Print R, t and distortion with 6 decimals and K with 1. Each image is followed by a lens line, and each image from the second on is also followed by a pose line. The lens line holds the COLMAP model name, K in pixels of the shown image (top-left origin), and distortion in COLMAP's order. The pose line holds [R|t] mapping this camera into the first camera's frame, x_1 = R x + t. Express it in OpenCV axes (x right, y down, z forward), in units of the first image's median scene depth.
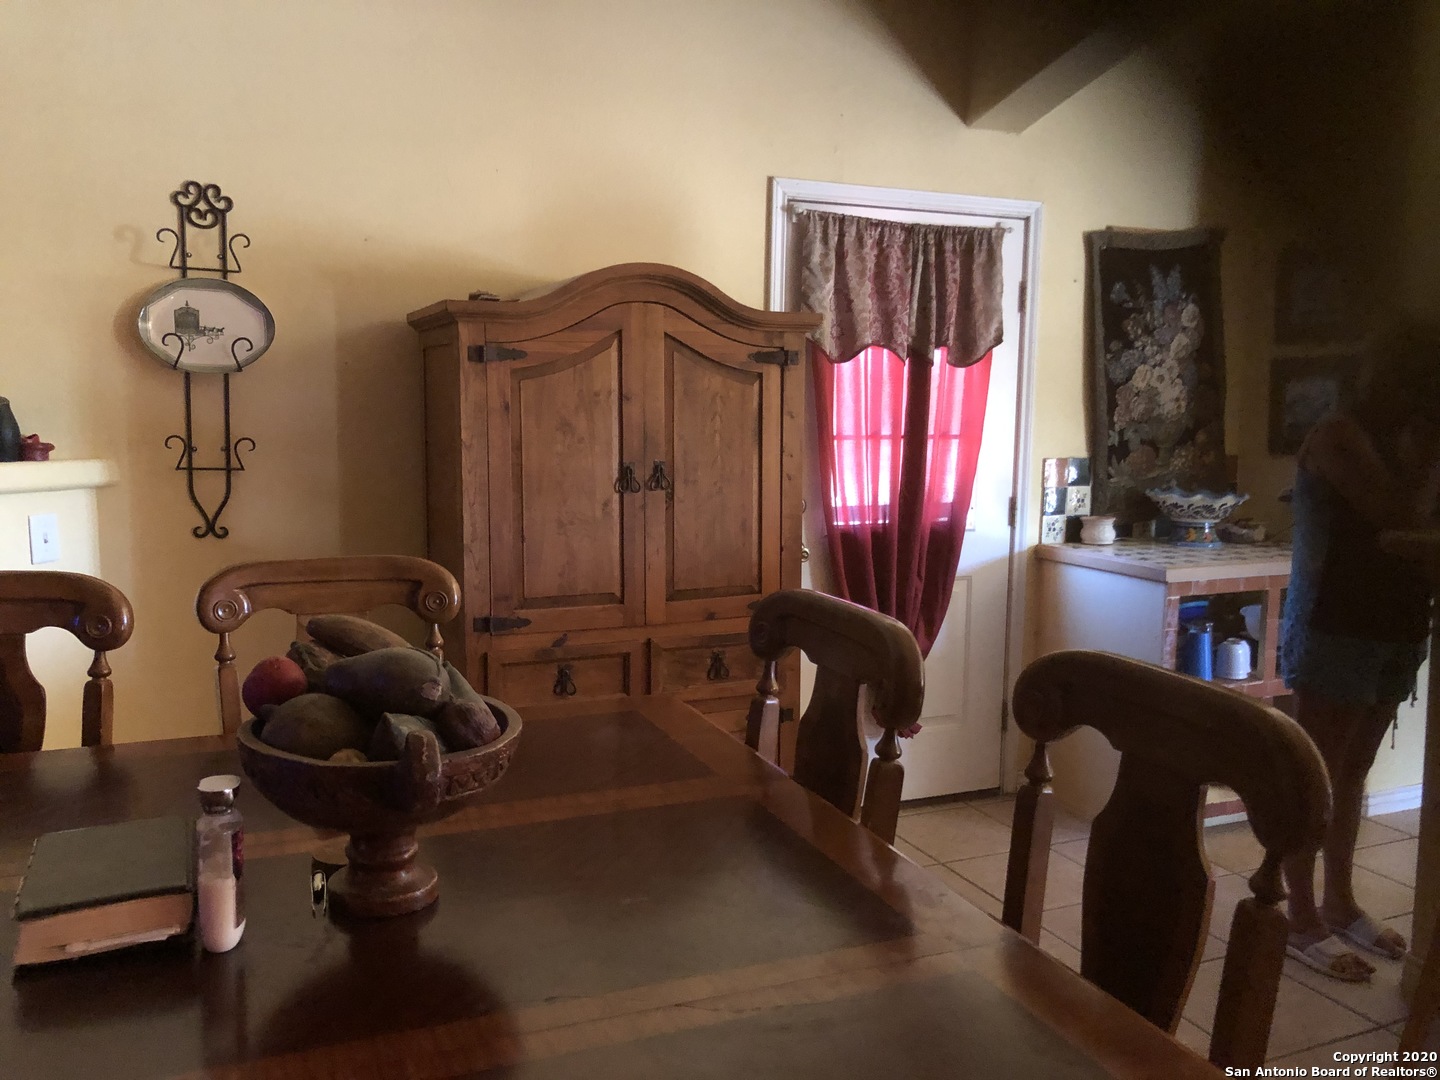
lens RADIAL K [[1199.1, 0, 720.0], [0, 1199.1, 540.0], [0, 0, 1]] dist [0.069756, -0.129235]
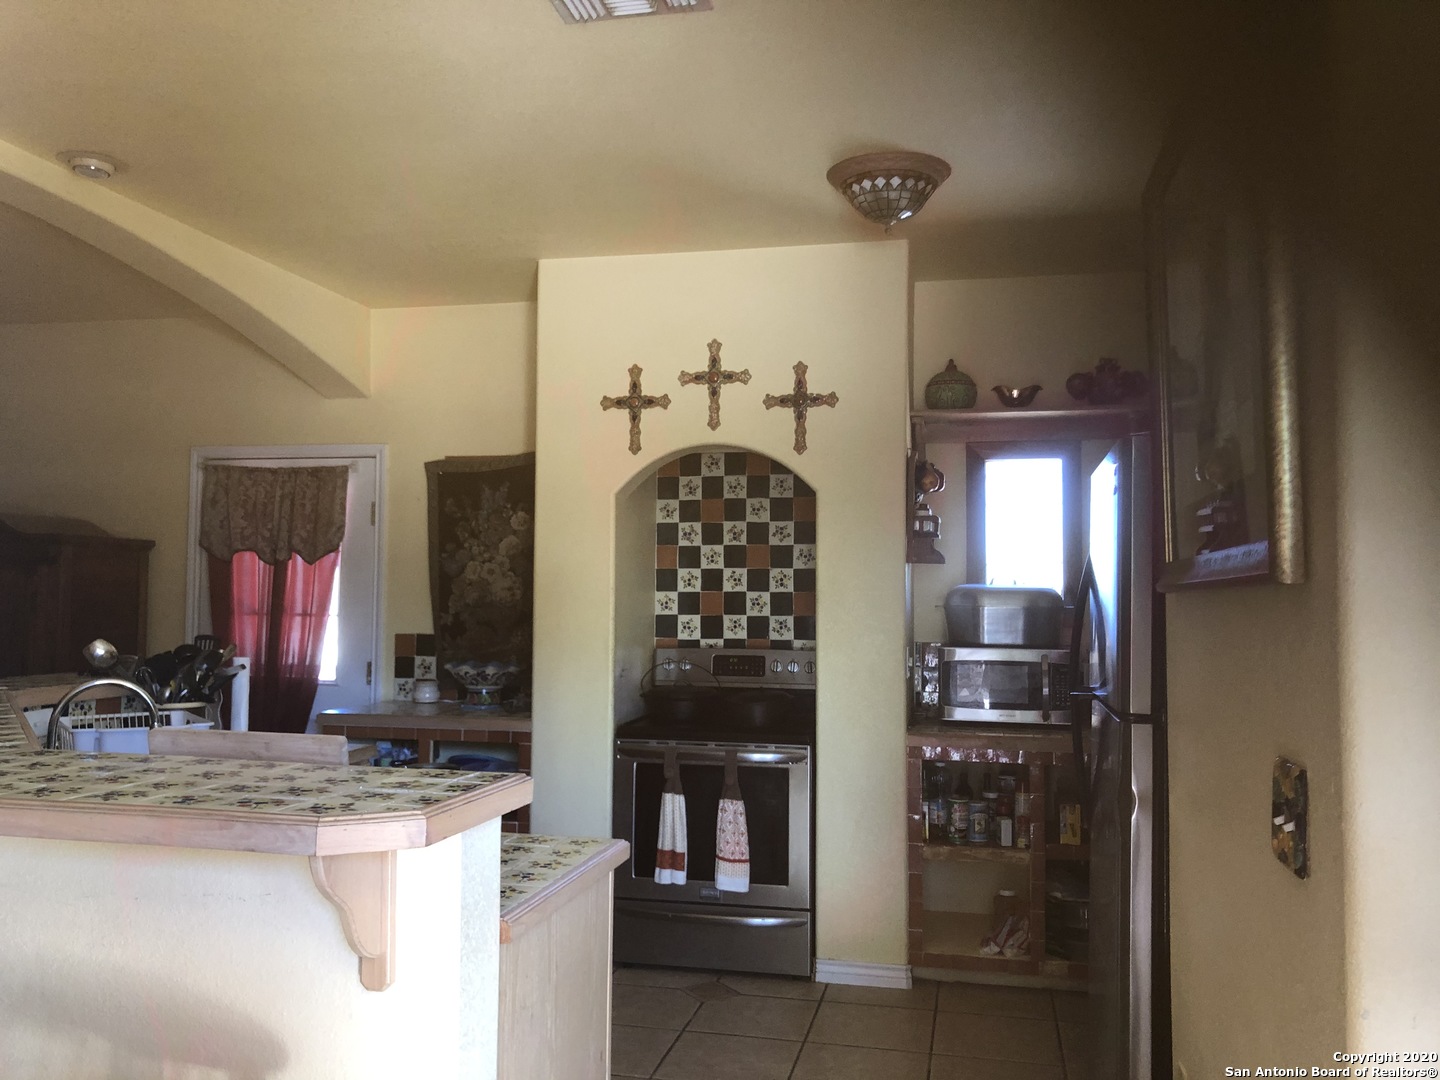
lens RADIAL K [[1199.1, 0, 720.0], [0, 1199.1, 540.0], [0, 0, 1]] dist [0.069756, -0.129235]
pose [[0.806775, -0.023676, -0.590384, 1.299950], [-0.071559, 0.987927, -0.137405, -0.013522], [0.586510, 0.153103, 0.795340, 0.154116]]
